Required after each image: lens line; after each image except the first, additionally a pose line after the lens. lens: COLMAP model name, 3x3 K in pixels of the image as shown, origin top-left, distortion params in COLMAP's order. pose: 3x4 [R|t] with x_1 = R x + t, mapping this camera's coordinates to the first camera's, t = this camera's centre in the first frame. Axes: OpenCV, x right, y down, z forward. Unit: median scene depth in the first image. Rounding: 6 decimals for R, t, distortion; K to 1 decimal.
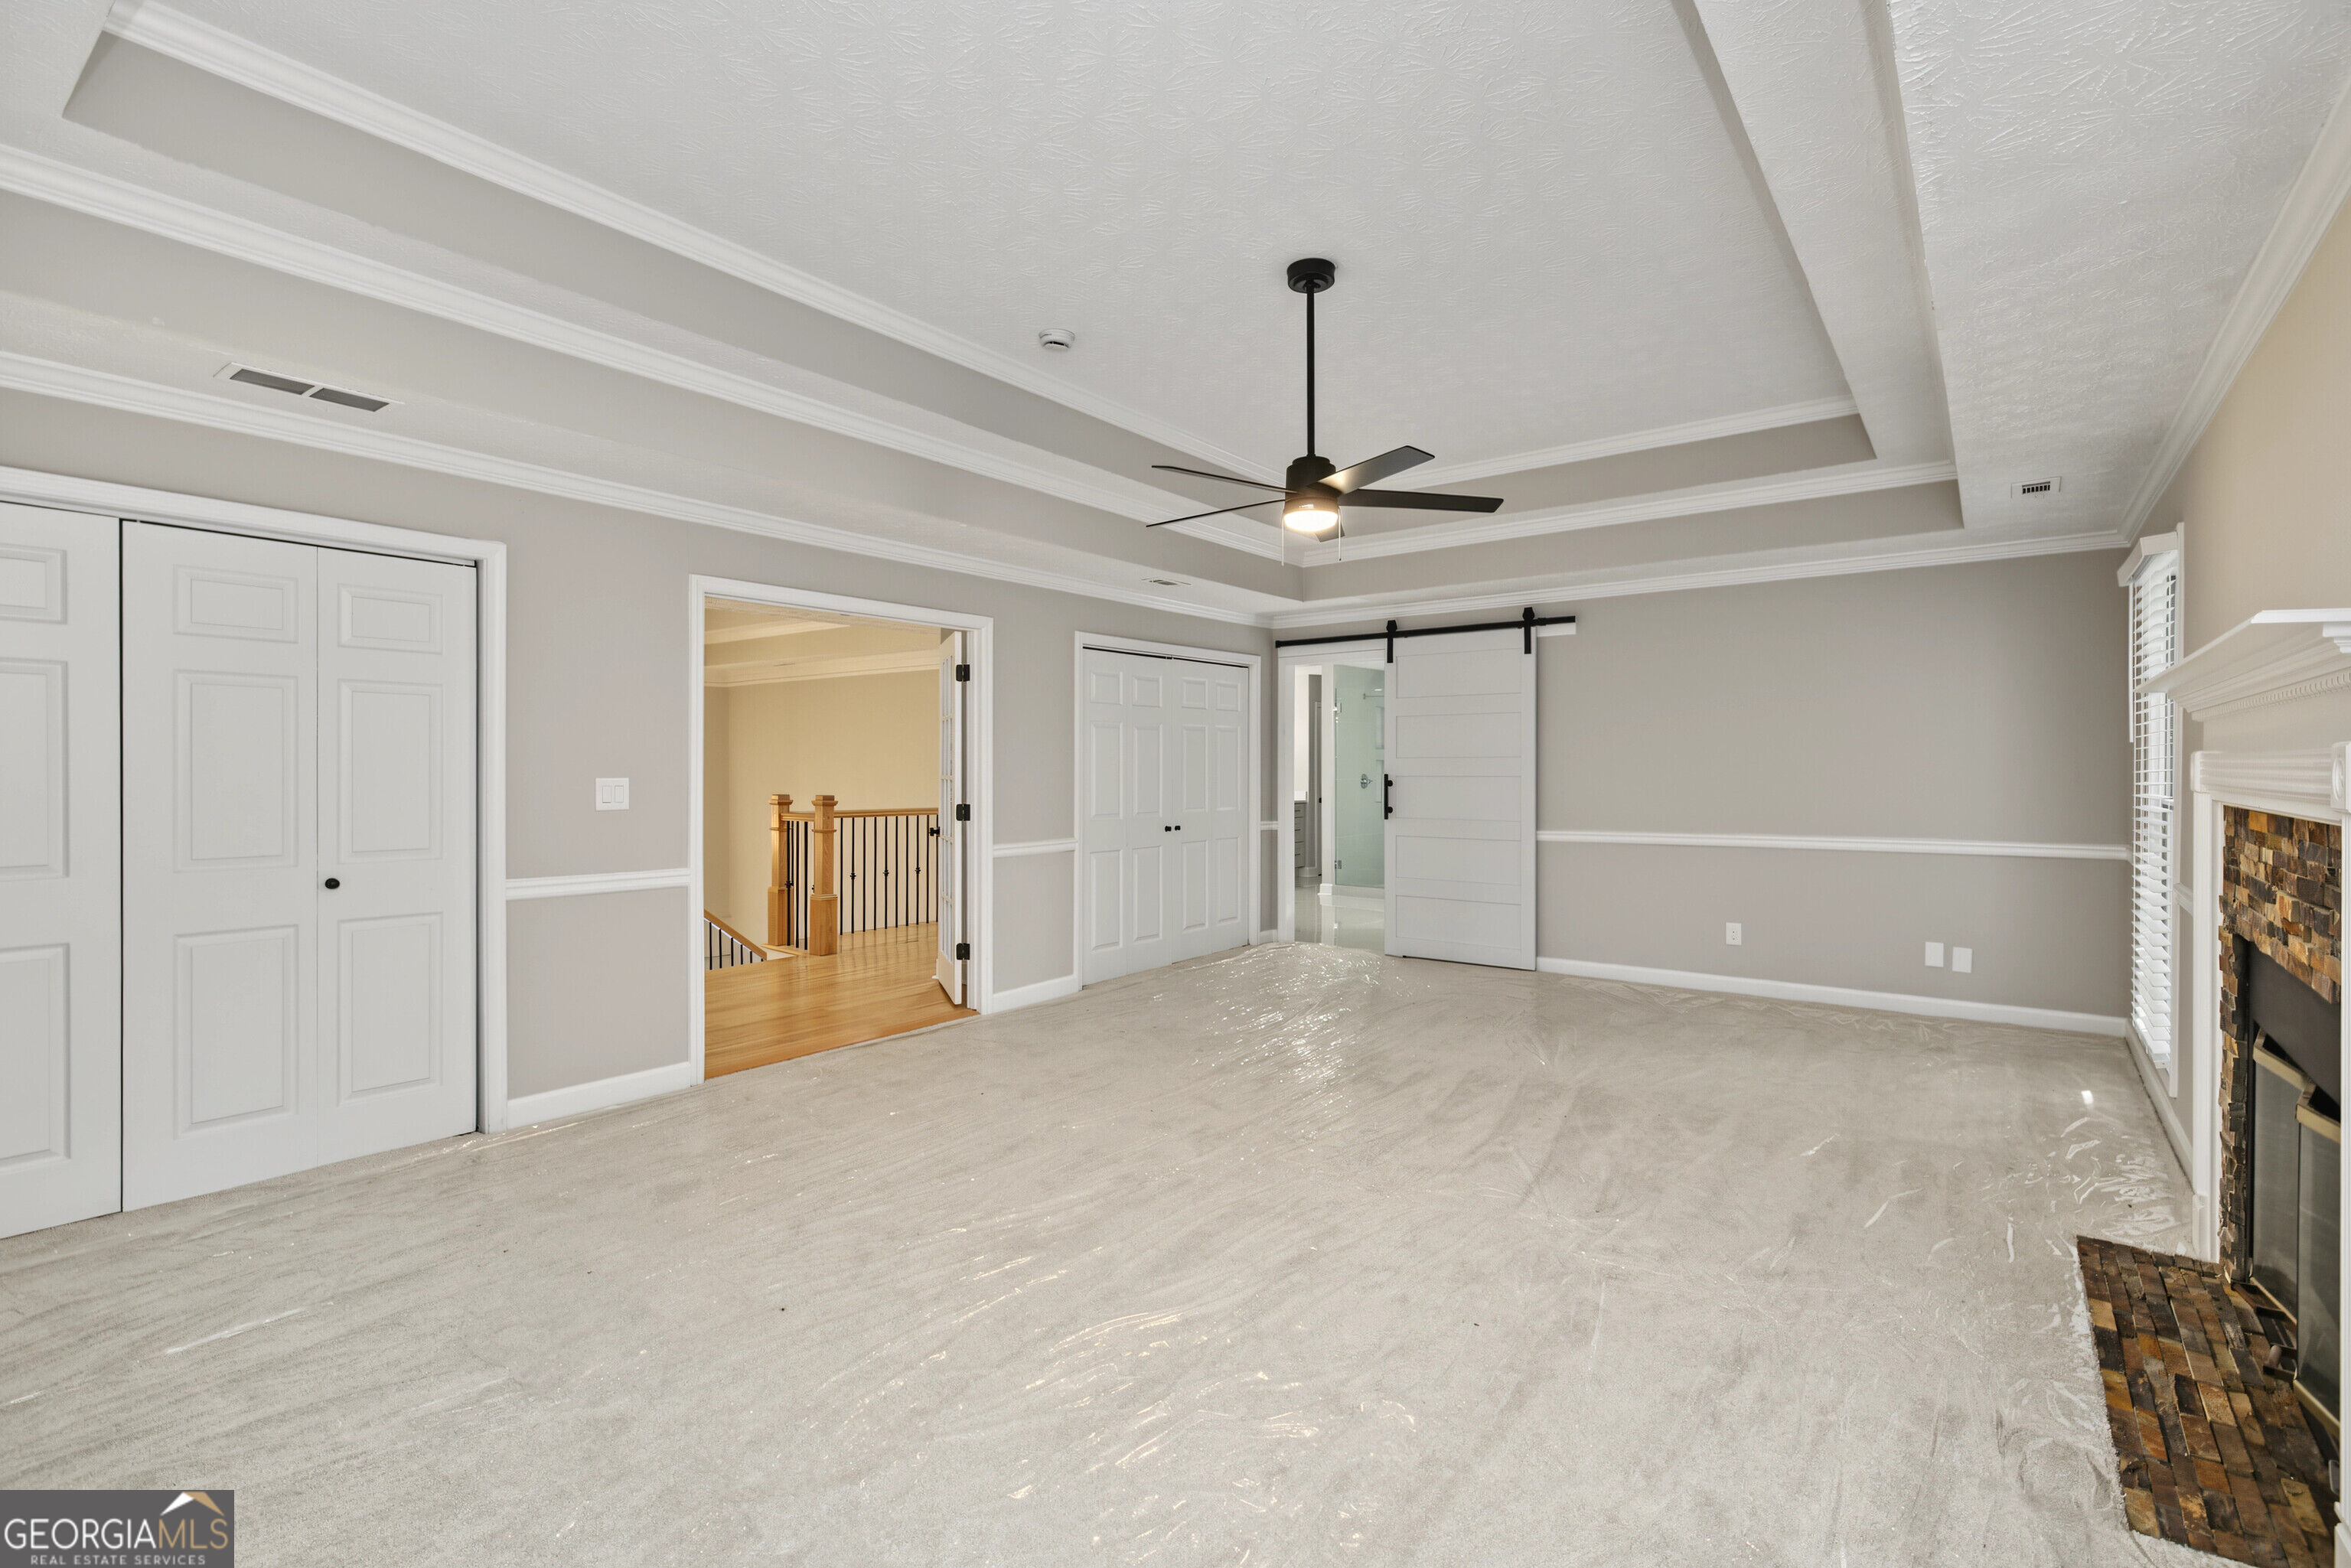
lens RADIAL K [[1065.8, 0, 1165.1], [0, 1065.8, 780.5], [0, 0, 1]] dist [0.001339, 0.000001]
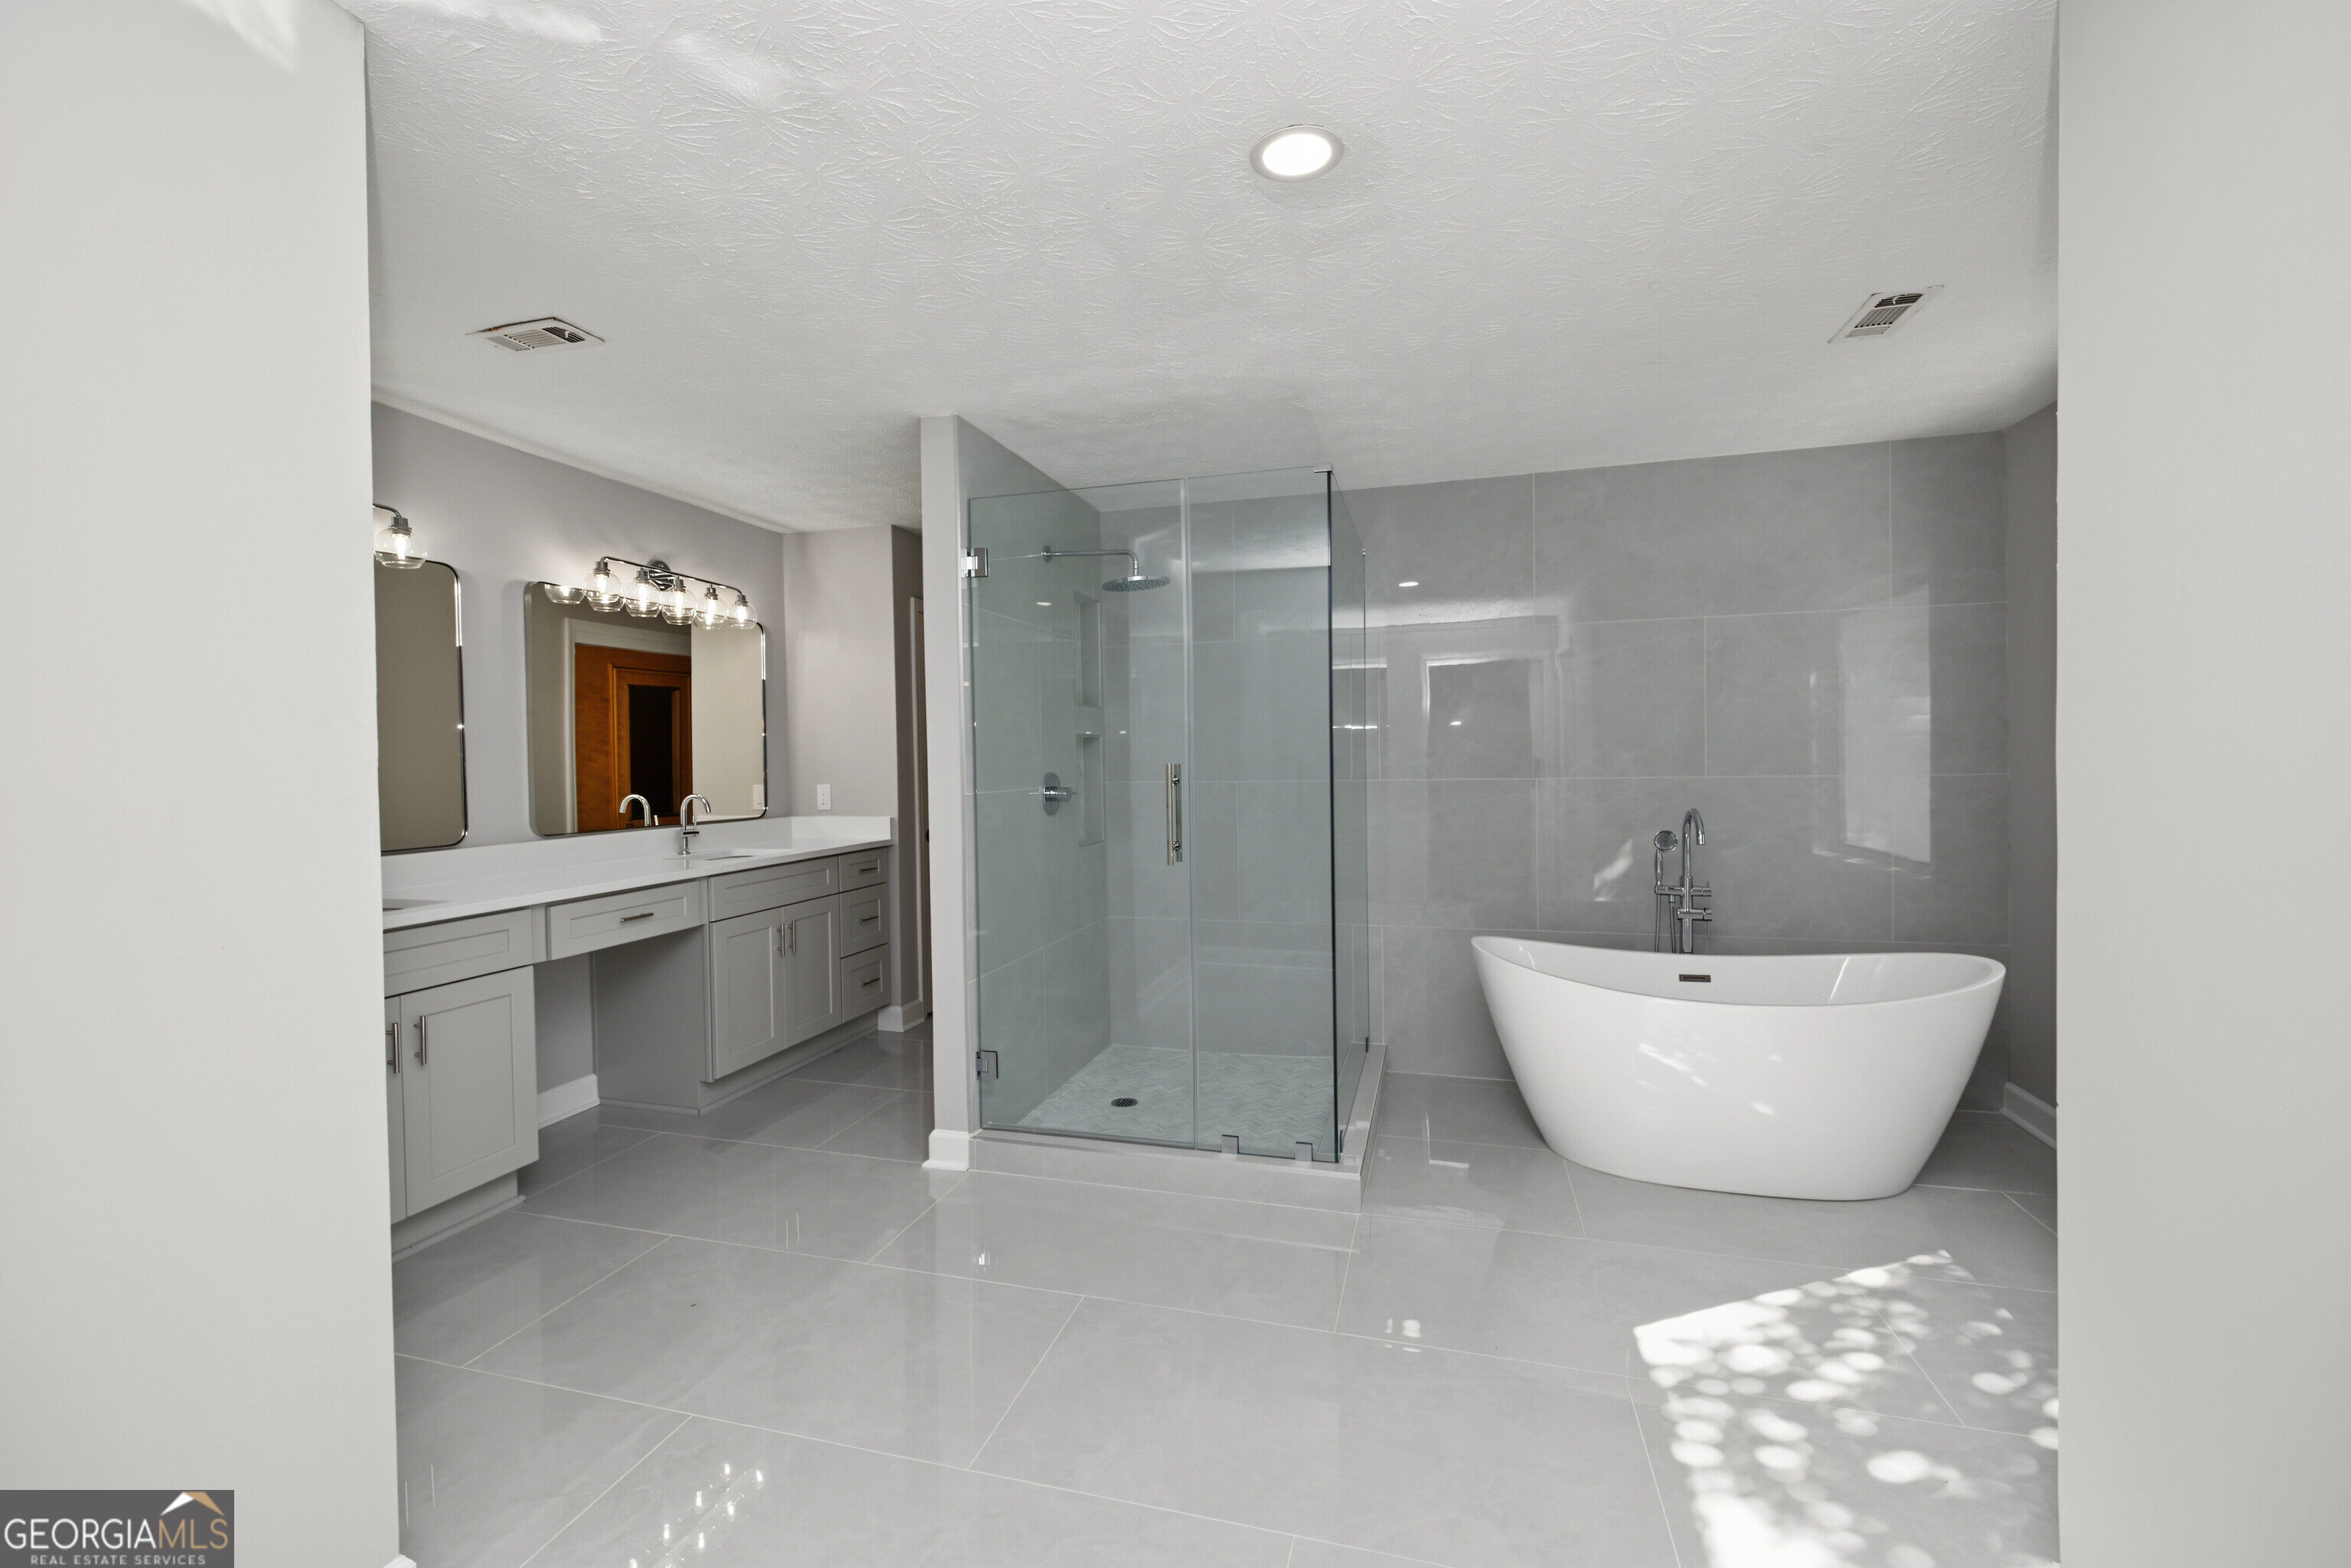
lens RADIAL K [[1017.3, 0, 1174.3], [0, 1017.3, 777.2], [0, 0, 1]] dist [0.007608, -0.001079]
pose [[0.927128, -0.021899, 0.374105, 0.095357], [0.018646, 0.999750, 0.012313, -0.007603], [-0.374281, -0.004440, 0.927305, 0.648732]]
